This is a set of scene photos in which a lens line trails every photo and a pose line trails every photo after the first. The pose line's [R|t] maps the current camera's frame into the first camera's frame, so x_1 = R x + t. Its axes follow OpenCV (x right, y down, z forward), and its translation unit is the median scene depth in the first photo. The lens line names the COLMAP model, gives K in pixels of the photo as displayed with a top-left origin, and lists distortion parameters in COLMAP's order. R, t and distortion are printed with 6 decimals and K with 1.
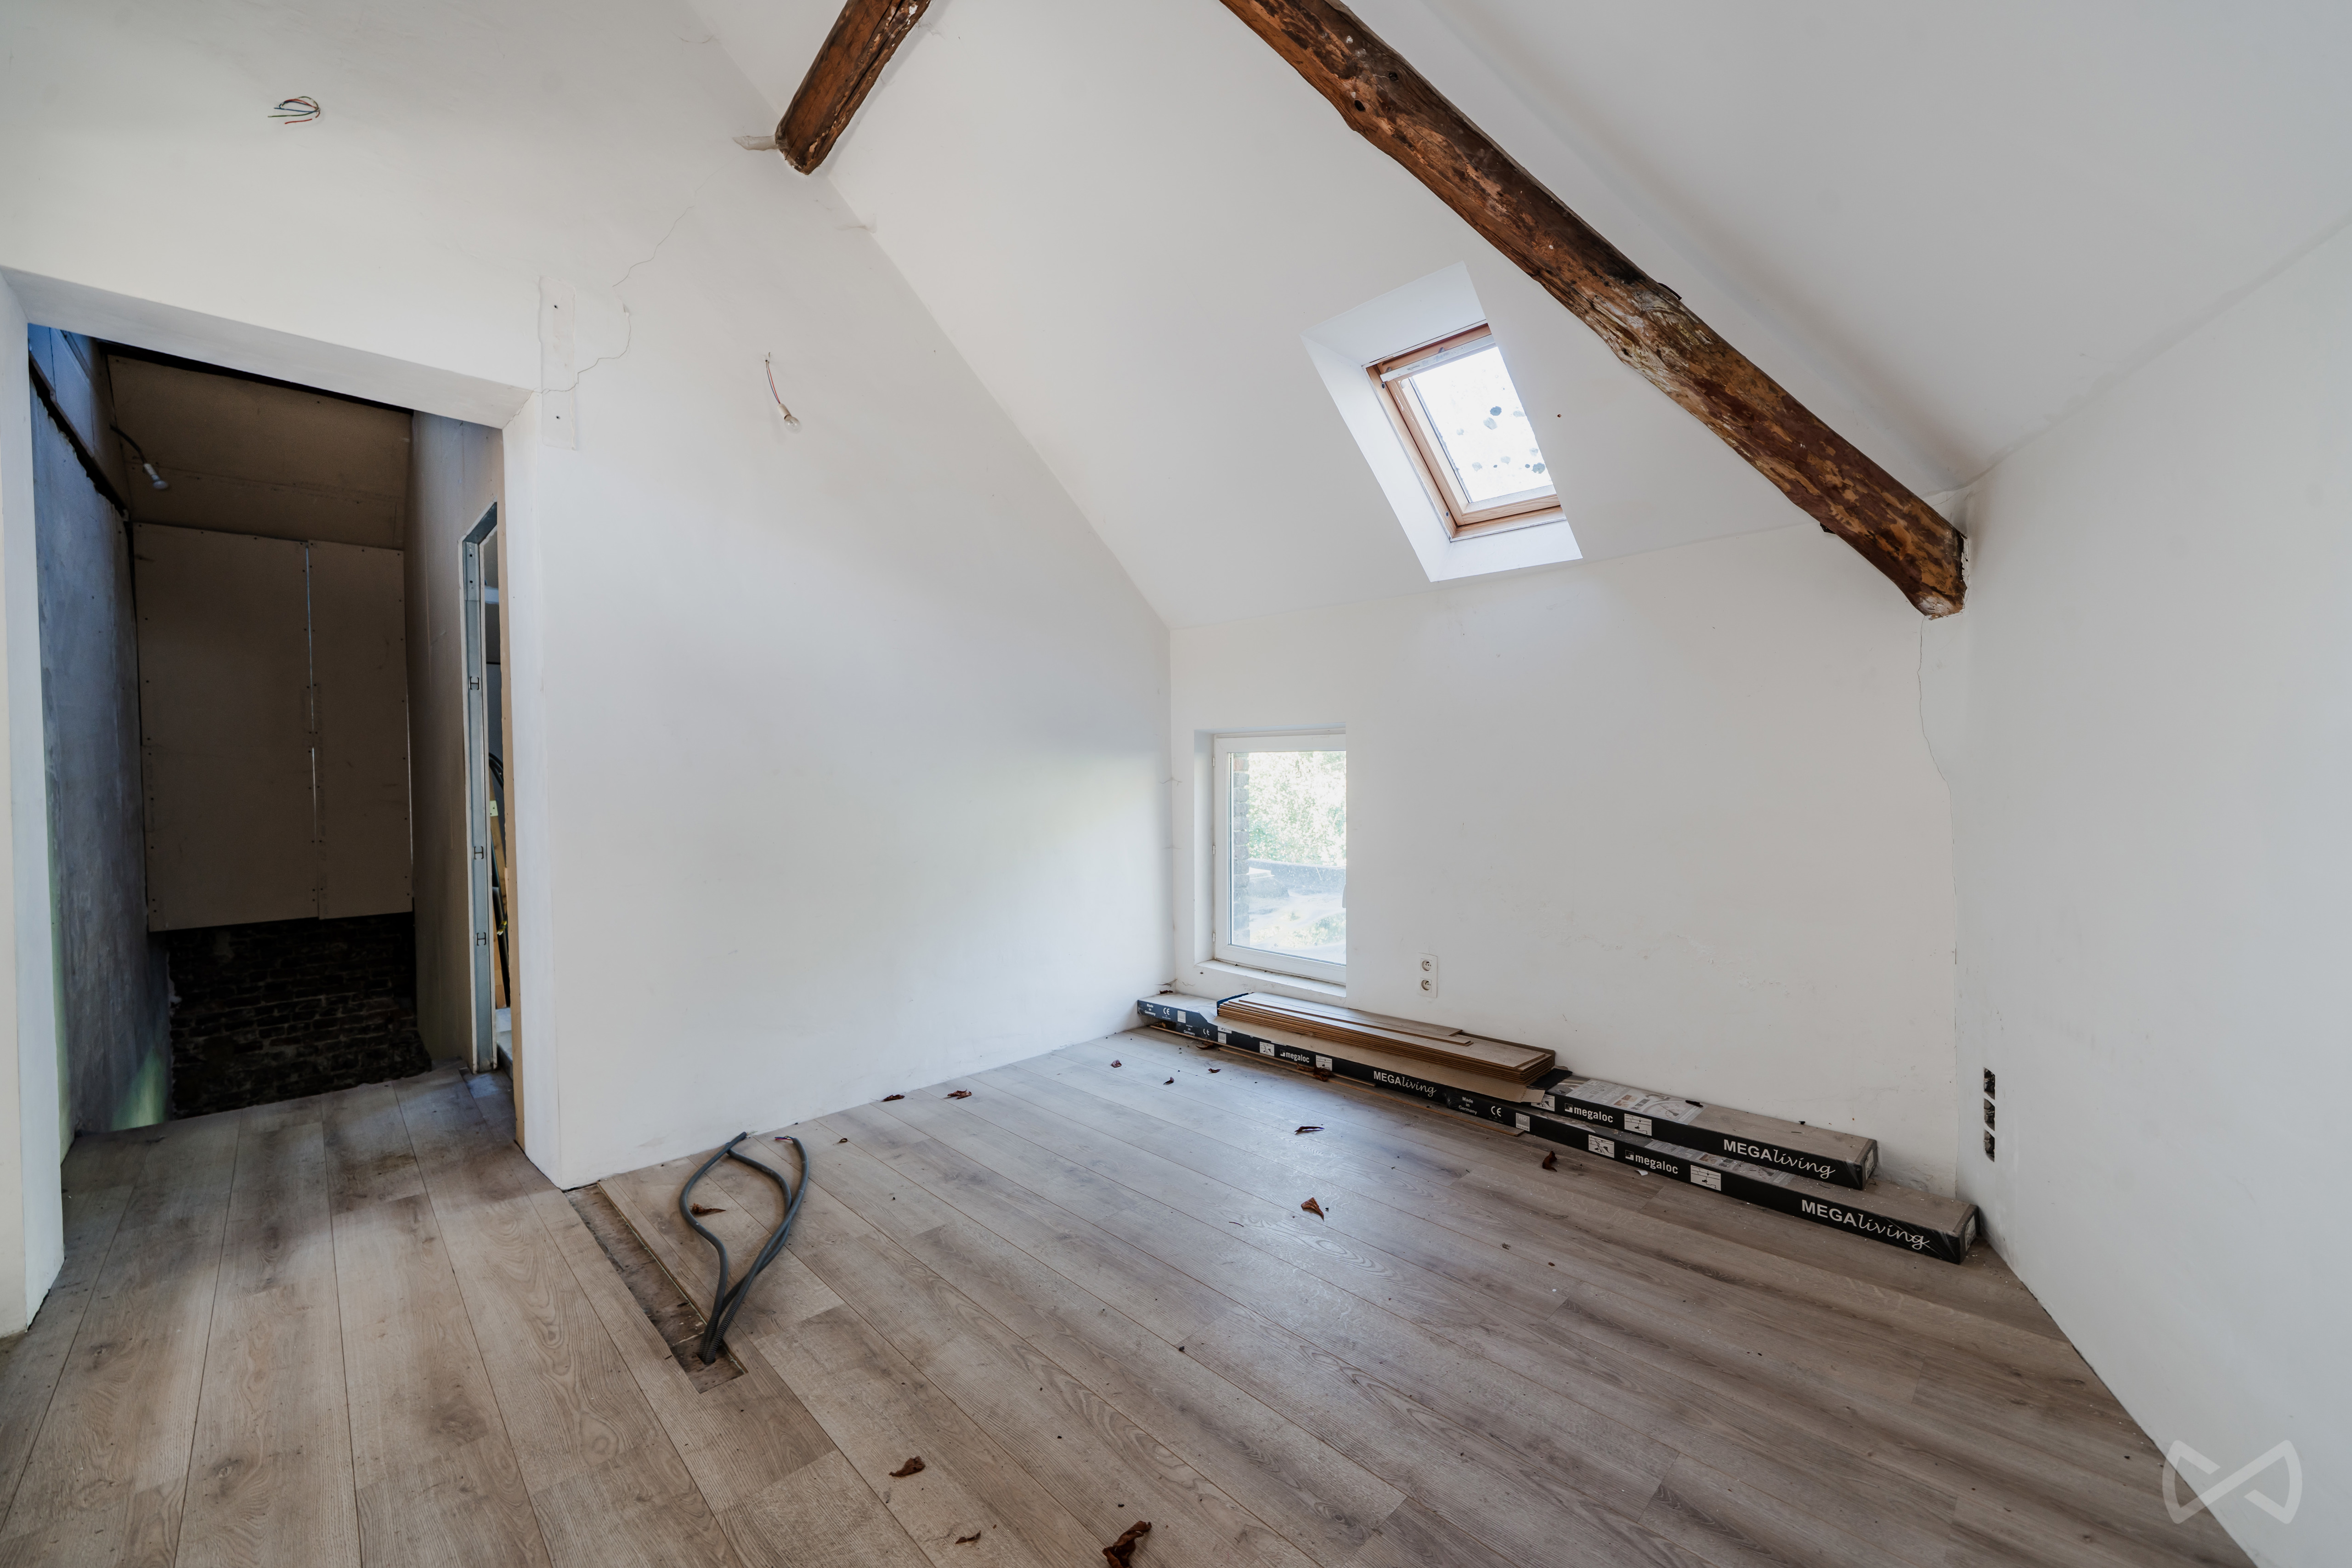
lens RADIAL K [[924.3, 0, 1191.3], [0, 924.3, 785.3], [0, 0, 1]] dist [0.000265, -0.000083]
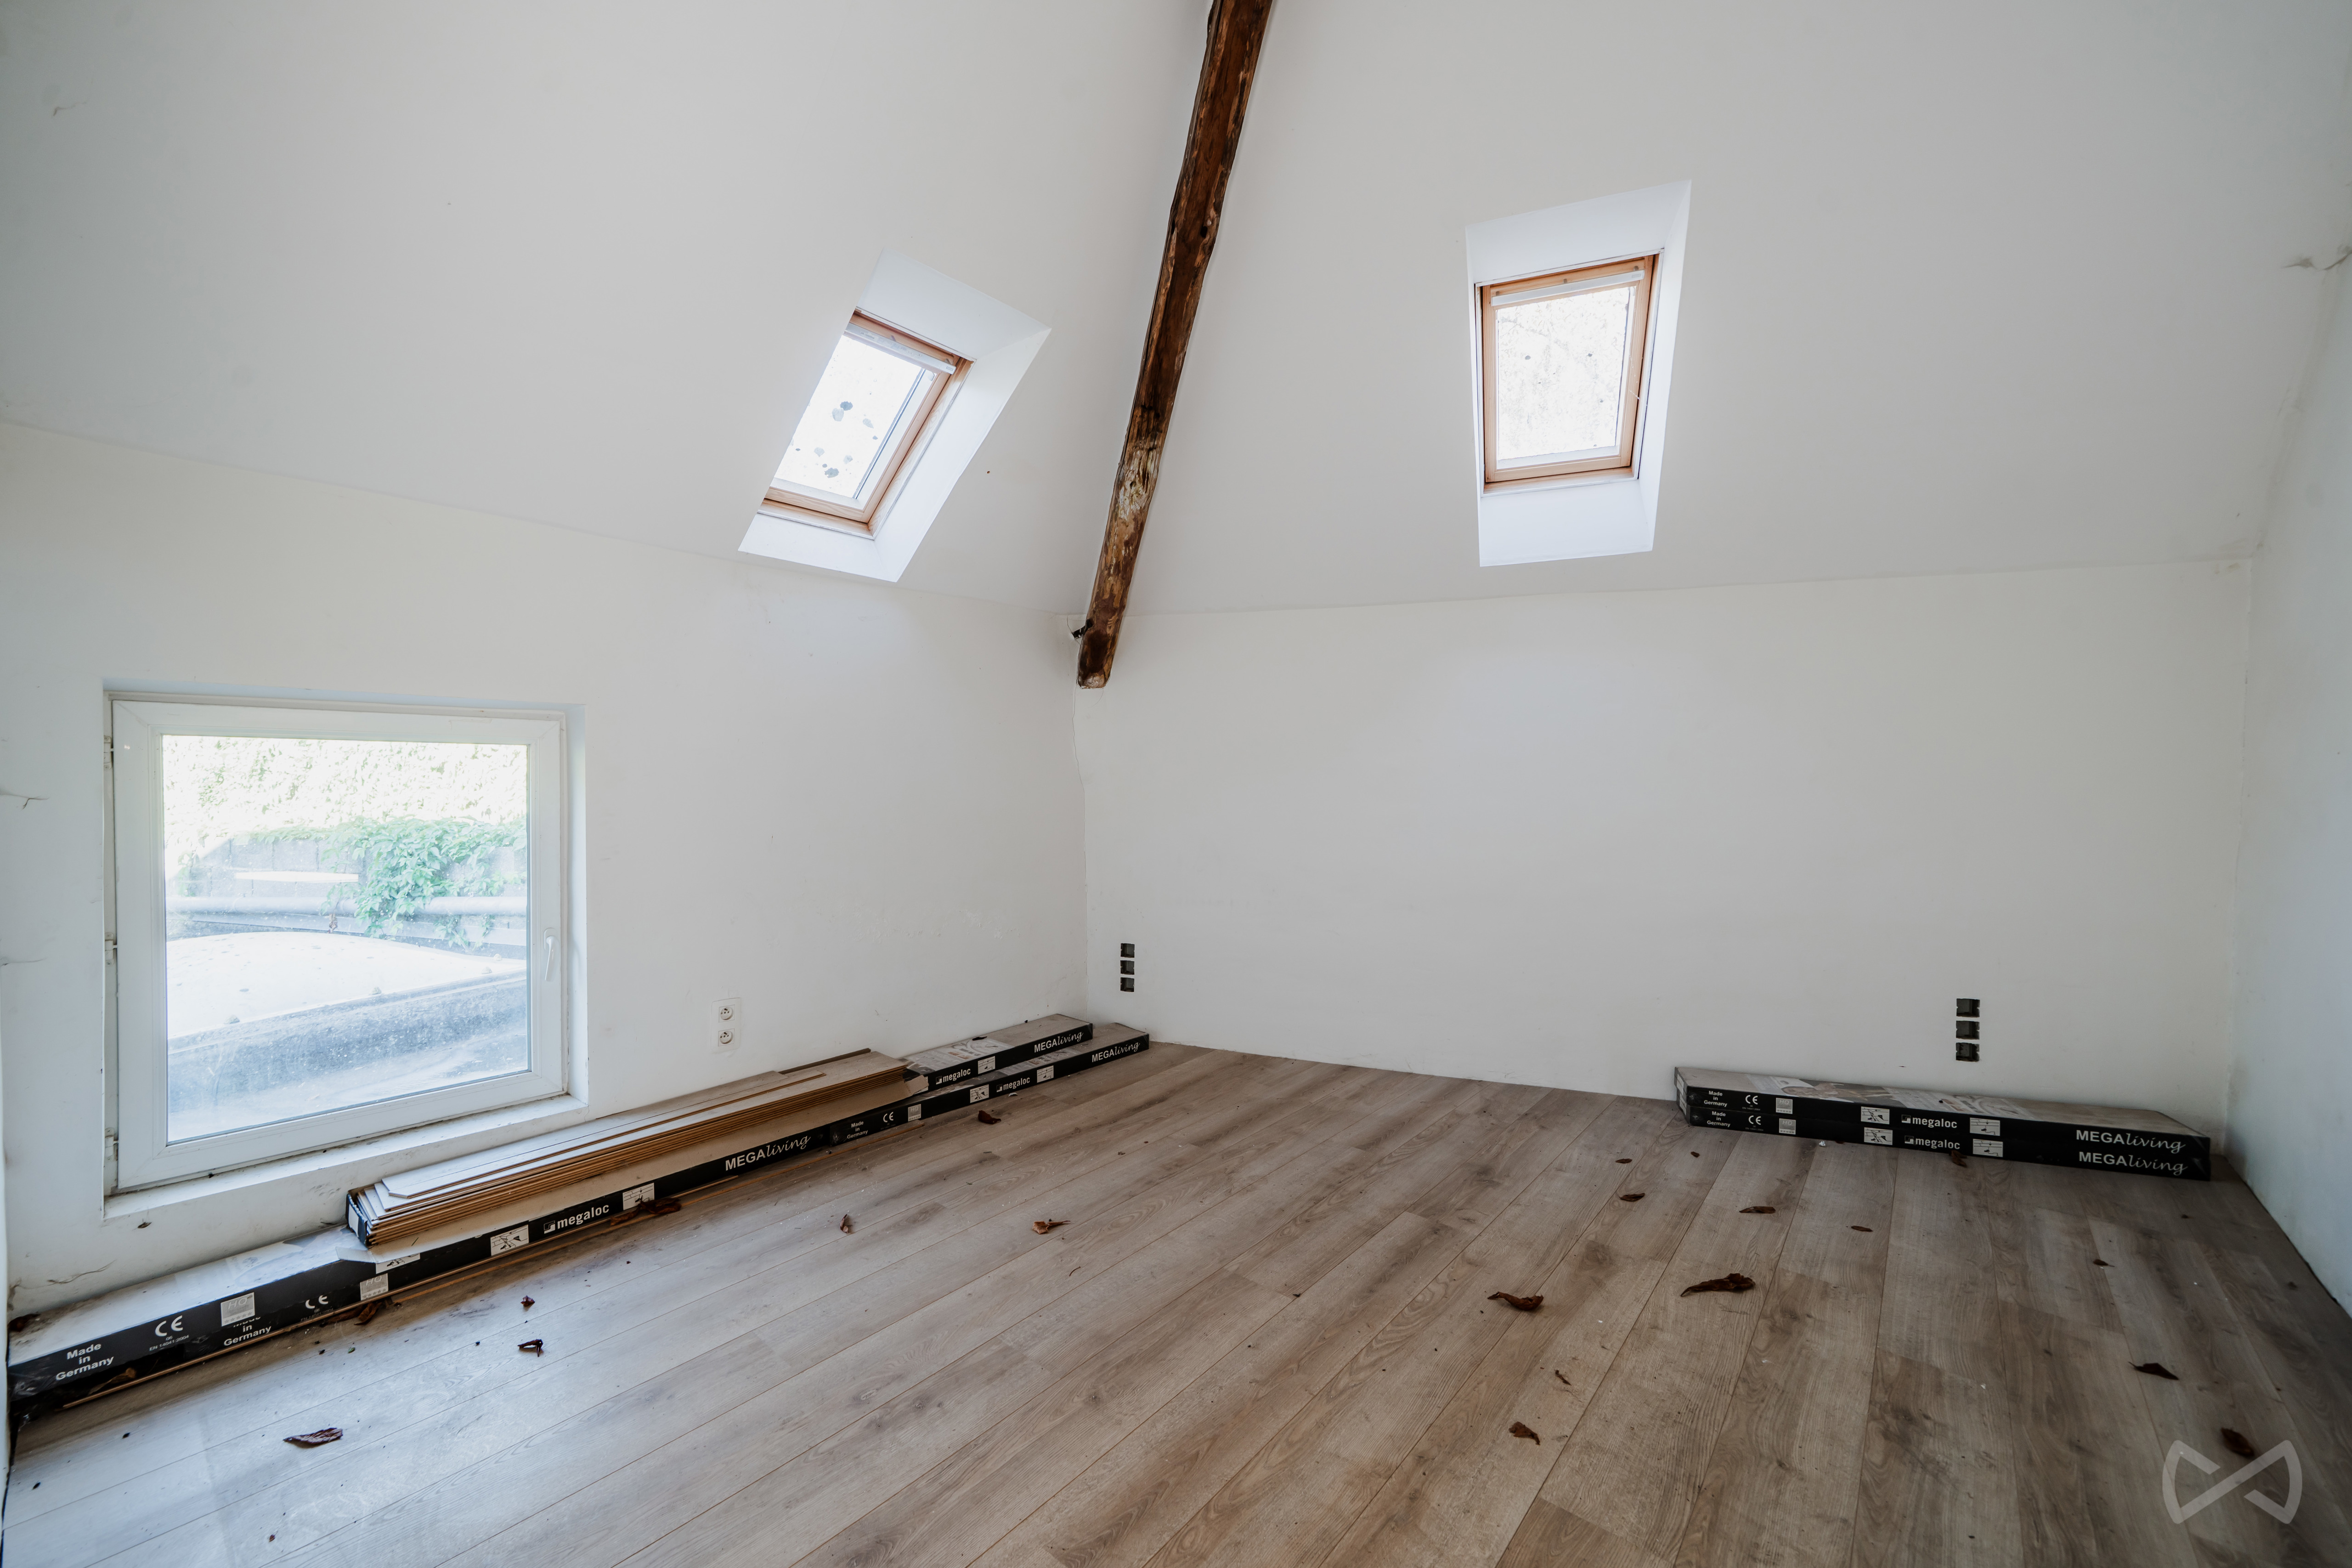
lens RADIAL K [[924.3, 0, 1177.2], [0, 924.3, 775.6], [0, 0, 1]] dist [0.000265, -0.000083]
pose [[-0.105184, 0.008455, 0.994417, -0.868581], [0.013594, 0.999883, -0.007063, -0.006274], [-0.994360, 0.012775, -0.105287, 0.984790]]
